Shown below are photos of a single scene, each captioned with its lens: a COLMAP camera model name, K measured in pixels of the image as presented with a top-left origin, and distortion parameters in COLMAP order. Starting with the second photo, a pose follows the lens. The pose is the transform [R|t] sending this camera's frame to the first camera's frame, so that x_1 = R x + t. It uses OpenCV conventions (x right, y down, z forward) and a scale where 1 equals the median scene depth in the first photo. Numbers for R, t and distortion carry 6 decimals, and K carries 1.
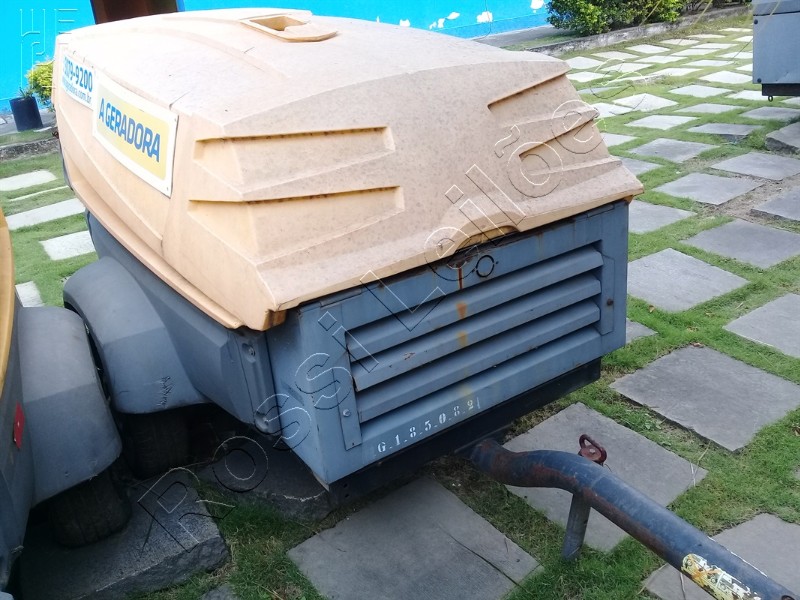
lens RADIAL K [[729.8, 0, 400.0], [0, 729.8, 300.0], [0, 0, 1]] dist [-0.010427, -0.020278]
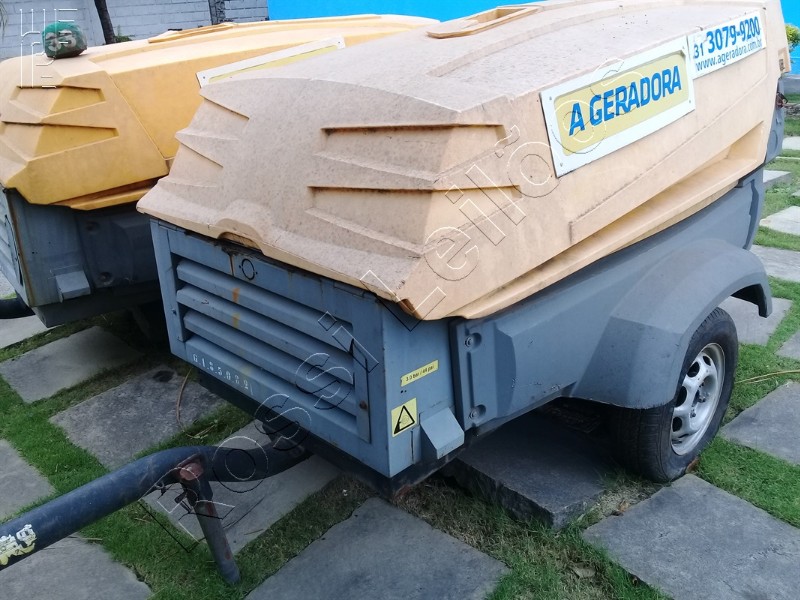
lens RADIAL K [[729.8, 0, 400.0], [0, 729.8, 300.0], [0, 0, 1]] dist [-0.010427, -0.020278]
pose [[0.229288, 0.455503, -0.860200, 1.074635], [-0.386498, 0.853694, 0.349036, -0.452585], [0.893334, 0.252435, 0.371793, 0.802408]]
